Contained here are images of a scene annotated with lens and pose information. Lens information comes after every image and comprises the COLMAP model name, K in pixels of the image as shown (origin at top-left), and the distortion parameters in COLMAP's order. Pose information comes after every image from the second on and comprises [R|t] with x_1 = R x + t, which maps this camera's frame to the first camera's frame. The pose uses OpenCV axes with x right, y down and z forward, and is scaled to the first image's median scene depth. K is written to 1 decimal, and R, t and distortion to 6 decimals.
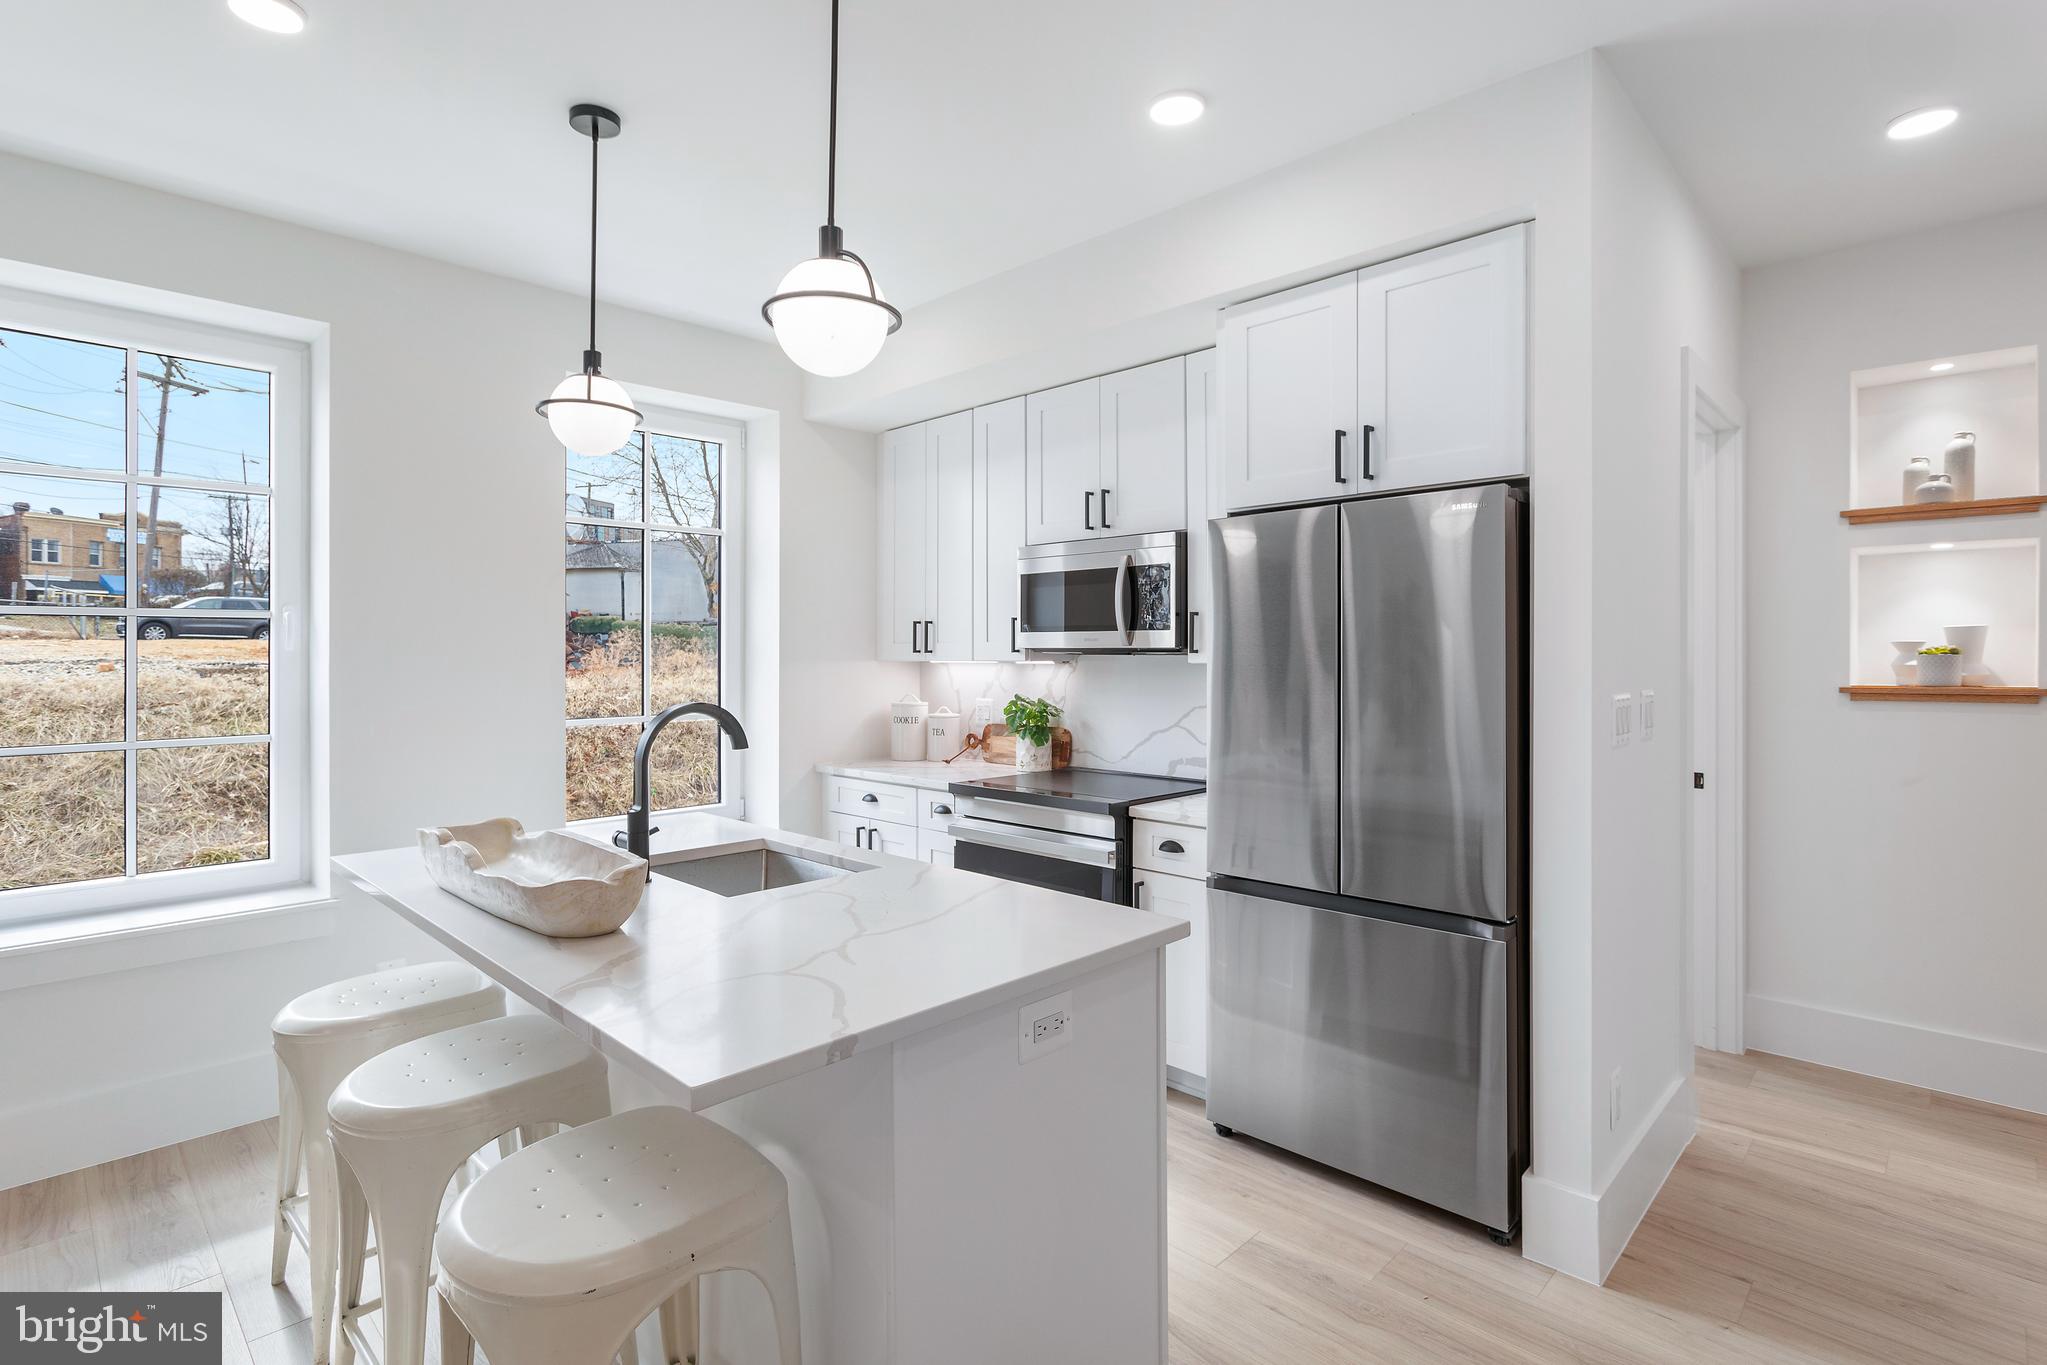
lens RADIAL K [[985.2, 0, 1084.5], [0, 985.2, 675.6], [0, 0, 1]] dist [0.001280, -0.001333]
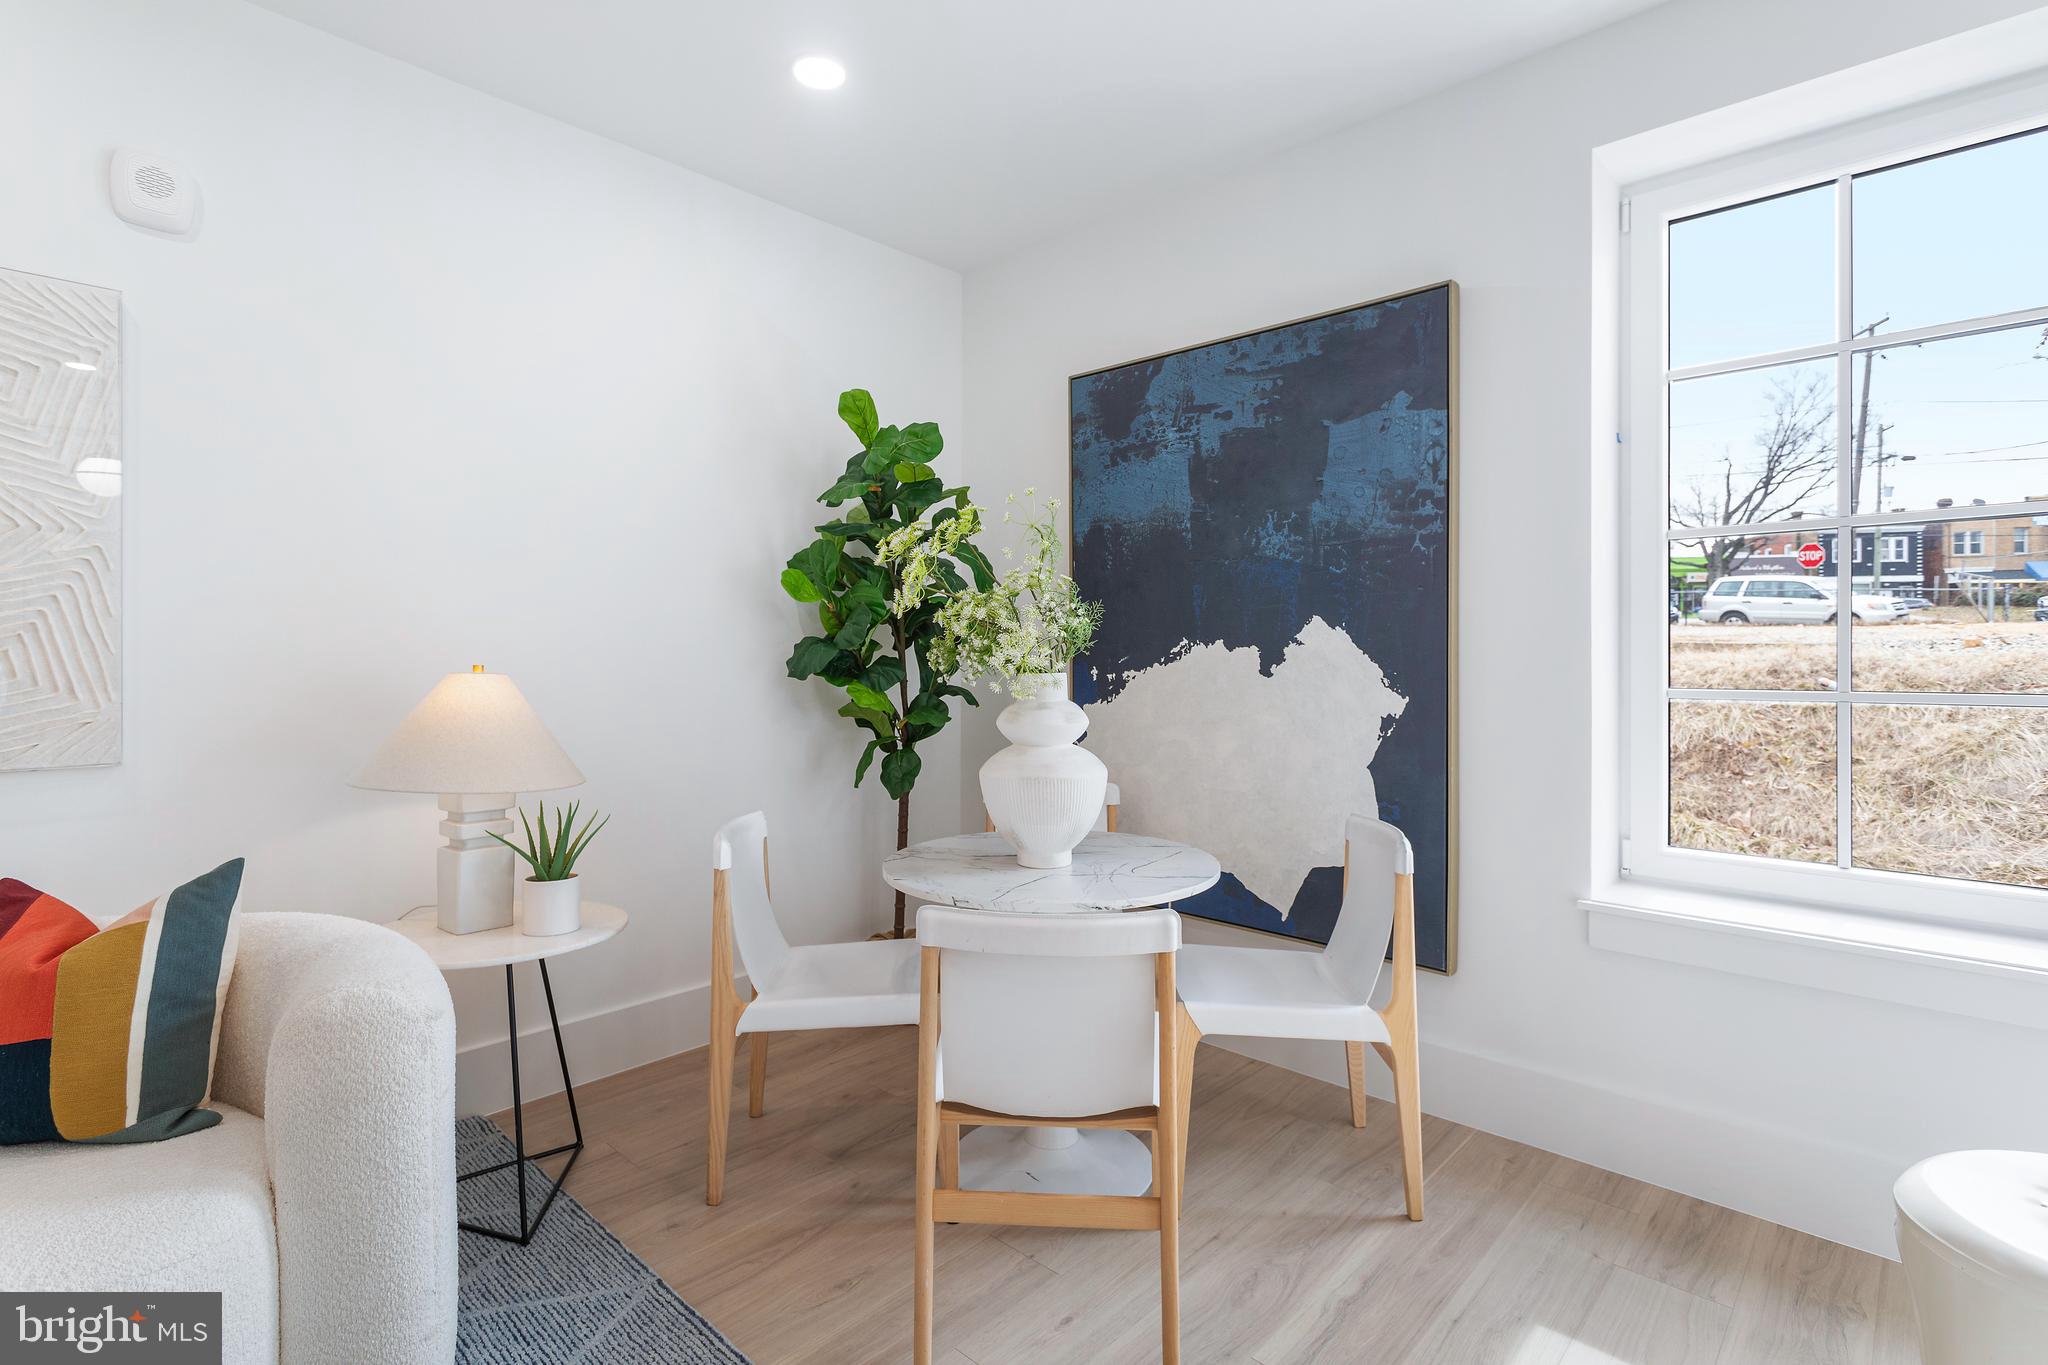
lens RADIAL K [[985.7, 0, 983.4], [0, 985.7, 643.1], [0, 0, 1]] dist [0.001280, -0.001333]
pose [[-0.035332, -0.009942, -0.999326, -0.157508], [-0.020731, 0.999743, -0.009214, 0.044598], [0.999161, 0.020391, -0.035529, 0.316738]]
